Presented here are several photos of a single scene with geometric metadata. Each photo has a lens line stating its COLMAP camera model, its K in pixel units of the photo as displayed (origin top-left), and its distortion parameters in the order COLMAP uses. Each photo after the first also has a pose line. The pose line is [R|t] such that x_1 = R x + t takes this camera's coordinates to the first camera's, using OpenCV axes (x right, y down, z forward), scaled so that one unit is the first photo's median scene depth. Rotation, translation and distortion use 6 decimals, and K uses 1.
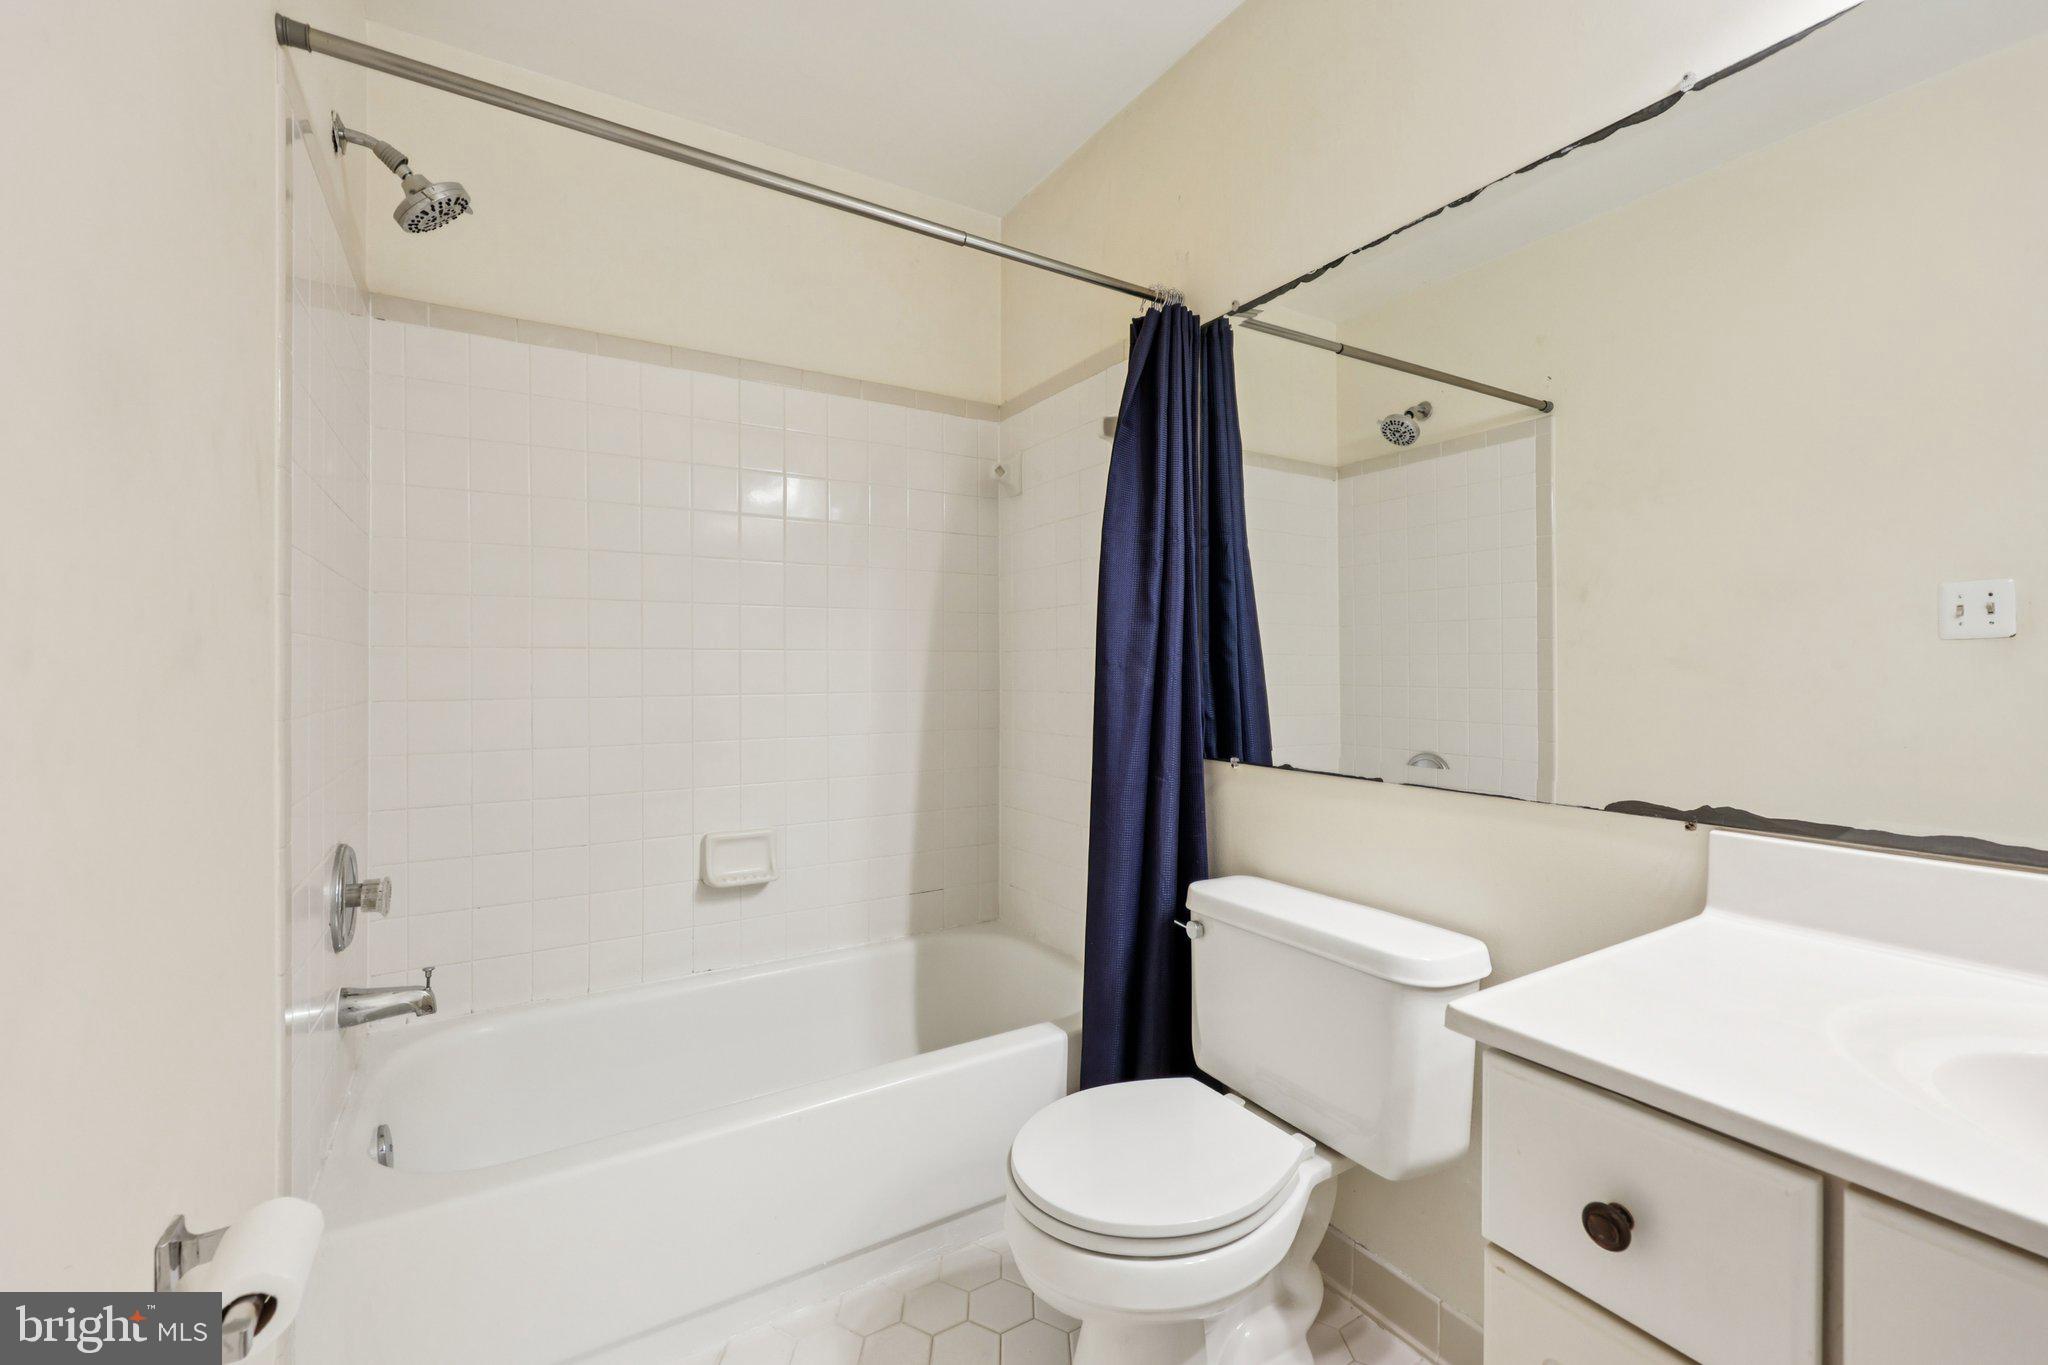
lens RADIAL K [[852.5, 0, 1031.0], [0, 852.5, 664.1], [0, 0, 1]] dist [0.001415, 0.000084]
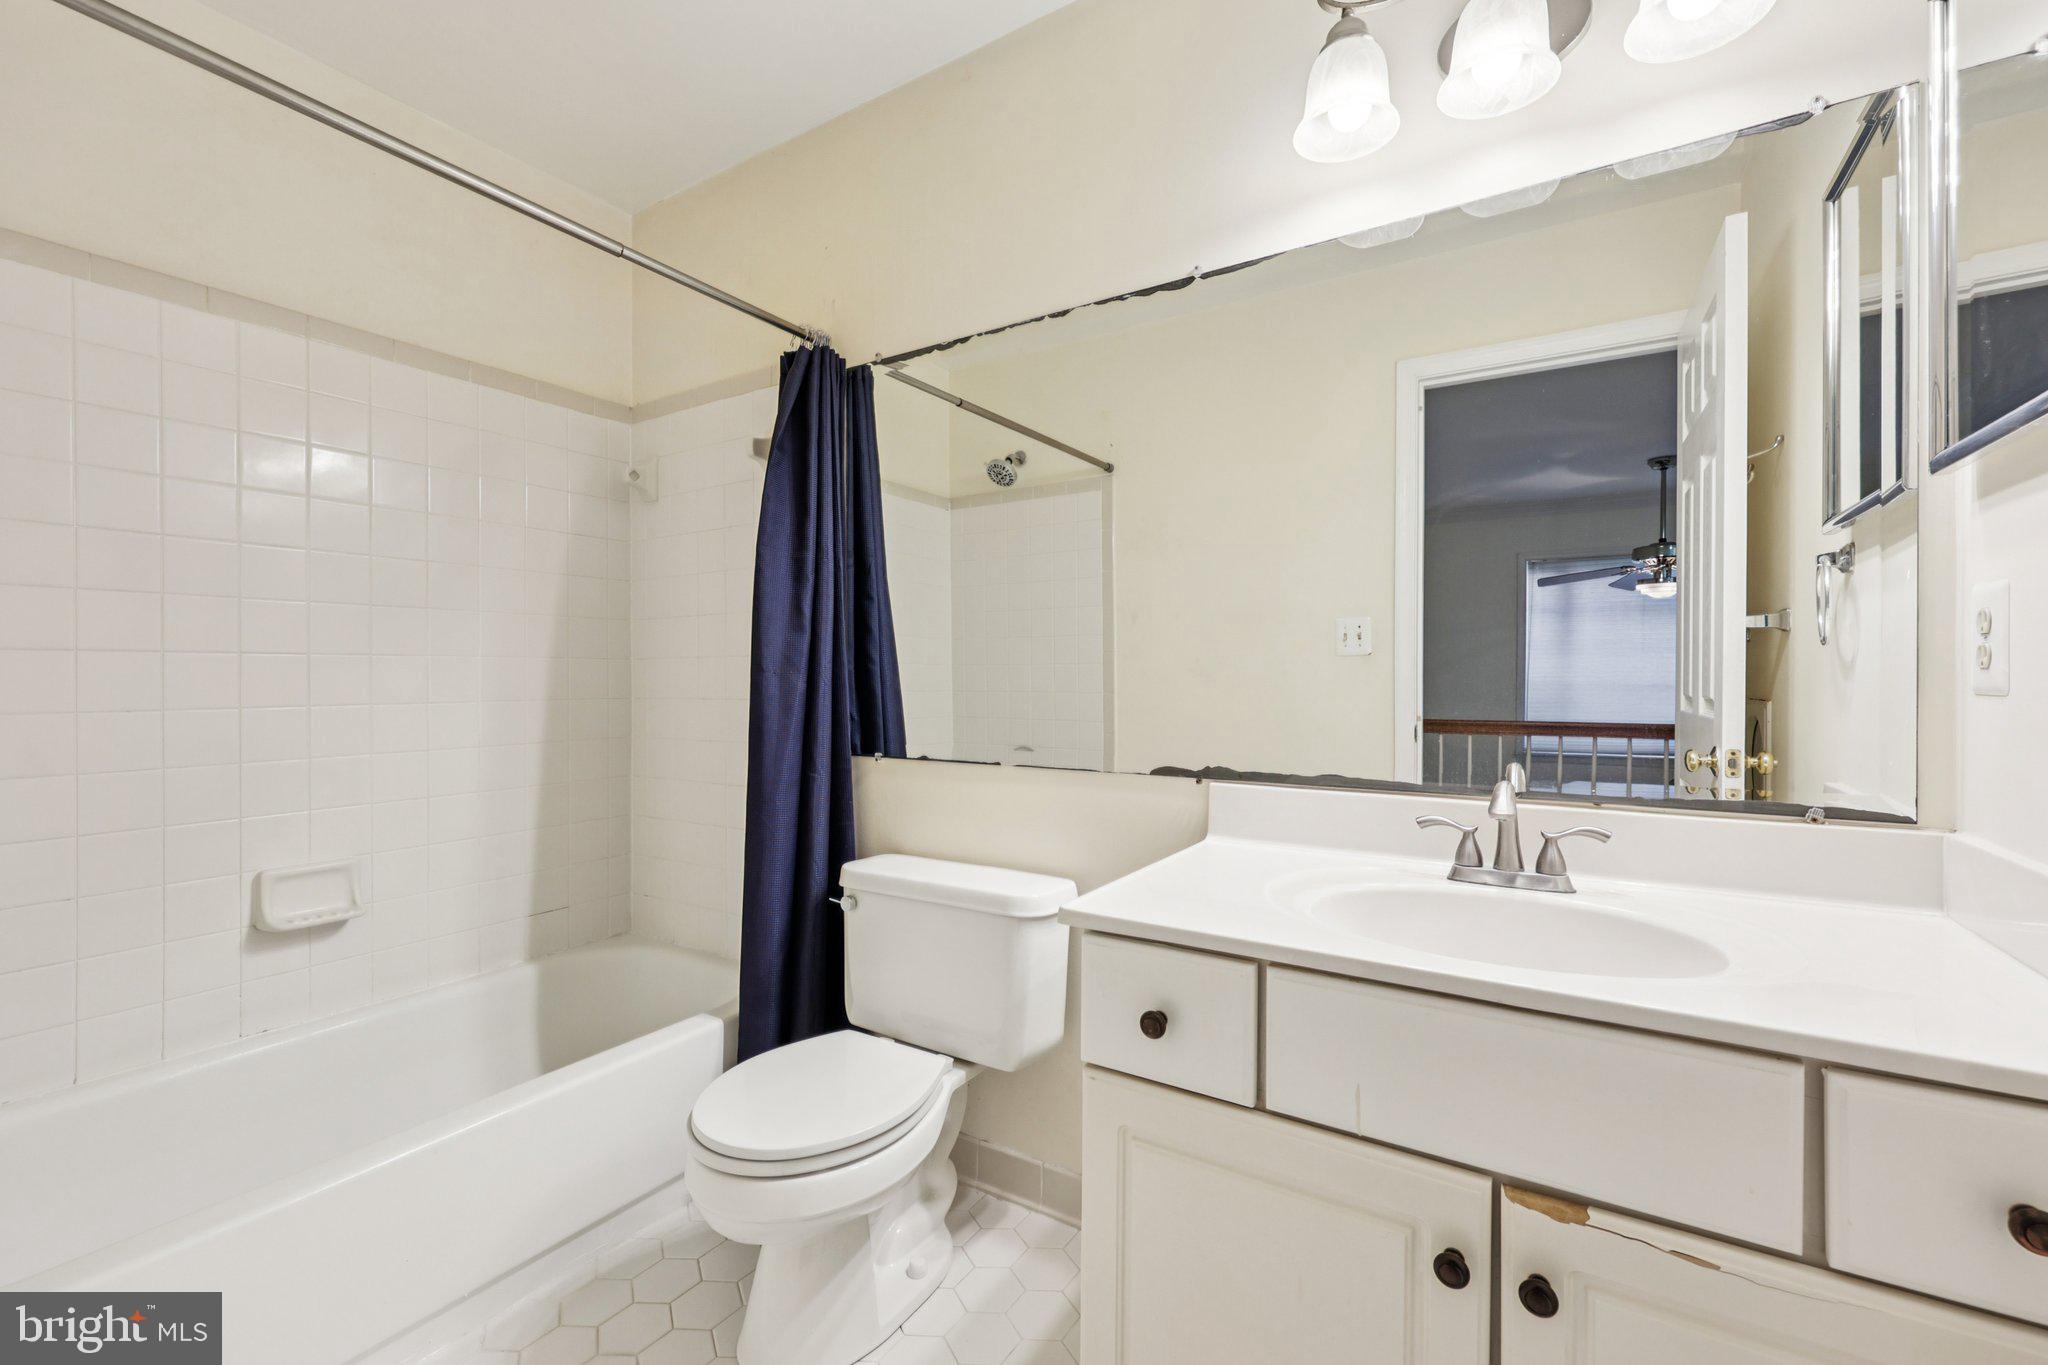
lens RADIAL K [[848.5, 0, 1025.0], [0, 848.5, 673.5], [0, 0, 1]] dist [0.000495, -0.000096]
pose [[0.900343, 0.001382, 0.435179, -0.076922], [-0.000788, 0.999998, -0.001546, 0.004900], [-0.435181, 0.001050, 0.900343, -0.107432]]
